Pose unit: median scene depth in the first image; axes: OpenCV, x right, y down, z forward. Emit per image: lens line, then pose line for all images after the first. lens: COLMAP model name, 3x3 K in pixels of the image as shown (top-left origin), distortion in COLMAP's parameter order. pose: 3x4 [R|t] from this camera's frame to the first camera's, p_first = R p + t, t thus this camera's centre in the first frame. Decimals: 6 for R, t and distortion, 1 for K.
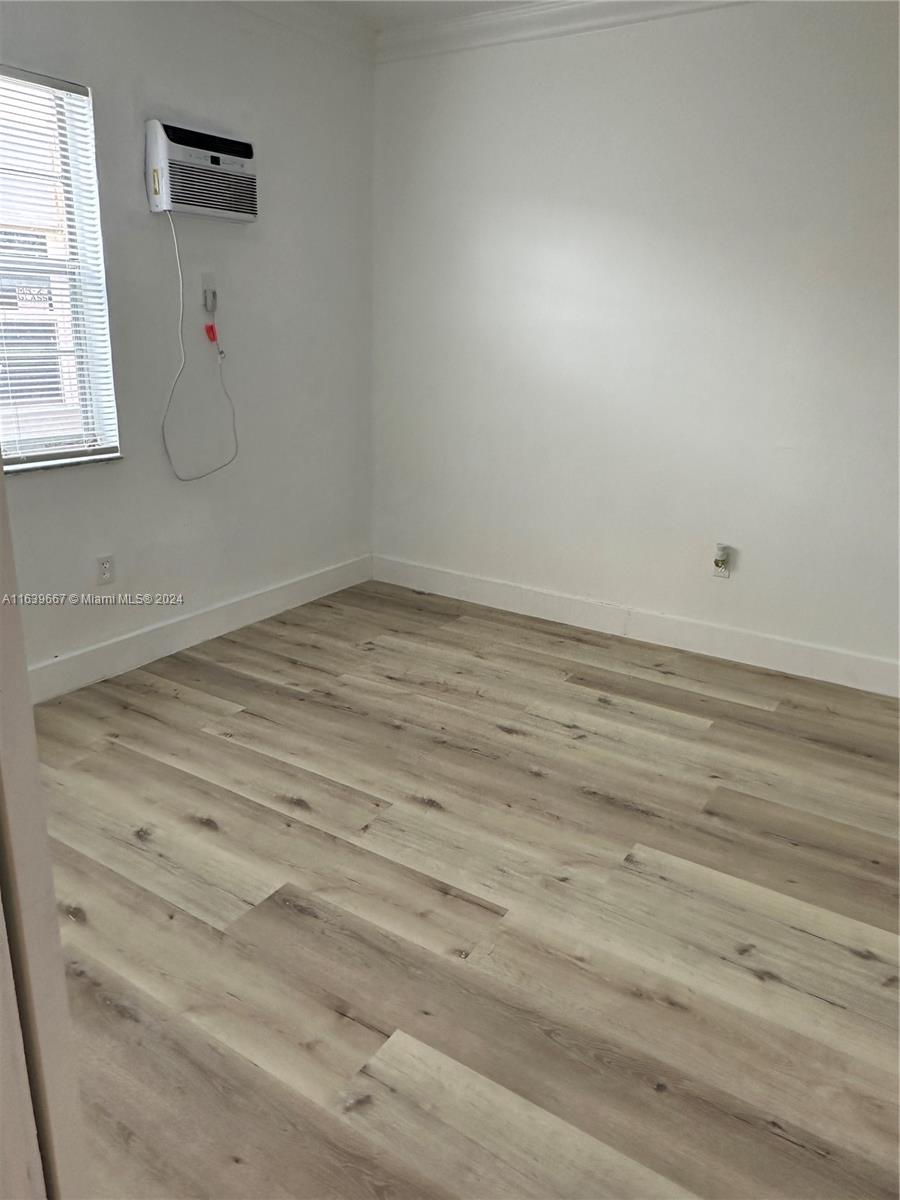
lens RADIAL K [[855.3, 0, 454.4], [0, 855.3, 602.4], [0, 0, 1]] dist [0.066988, -0.050407]
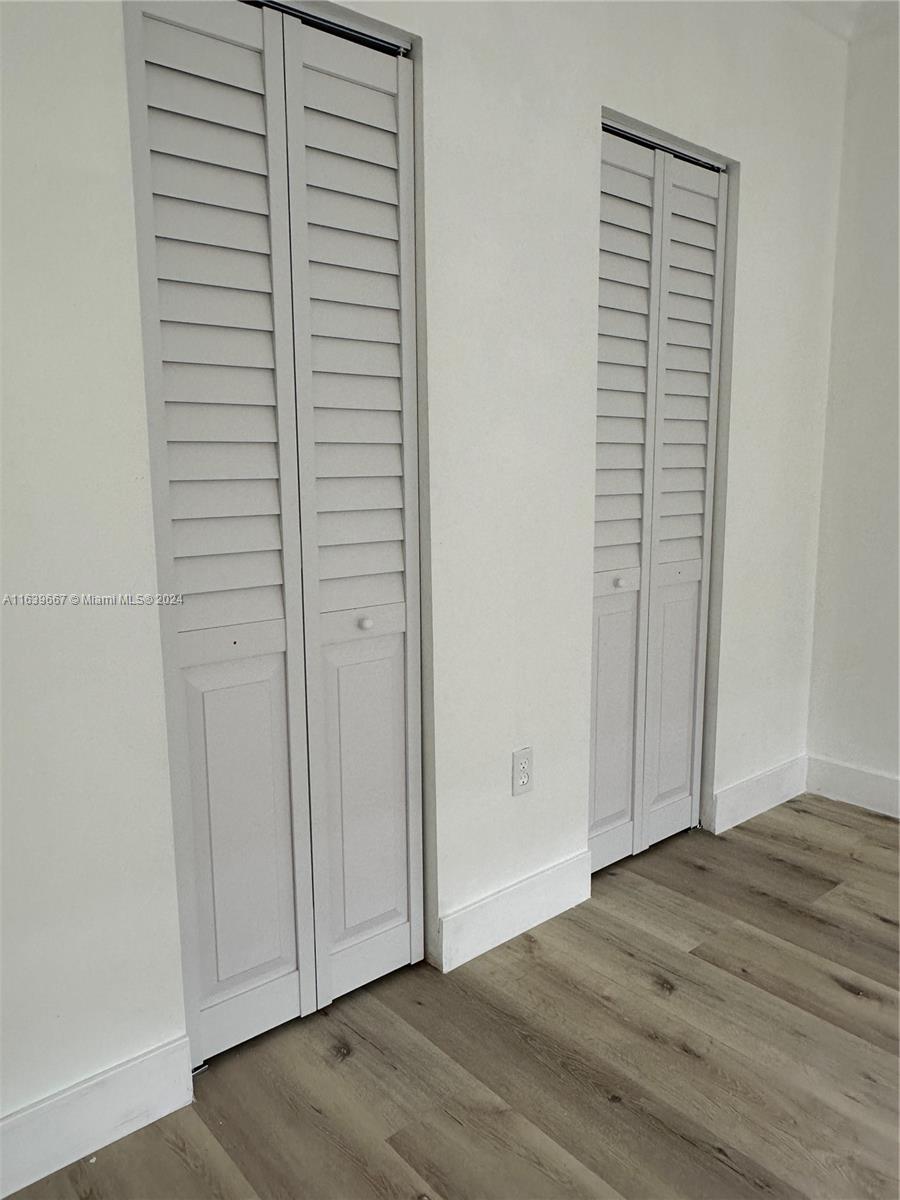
lens RADIAL K [[855.3, 0, 446.0], [0, 855.3, 599.2], [0, 0, 1]] dist [0.066988, -0.050407]
pose [[0.962541, 0.012306, -0.270858, 0.260910], [-0.043385, 0.993088, -0.109058, 0.066674], [0.267644, 0.116724, 0.956422, -0.107656]]
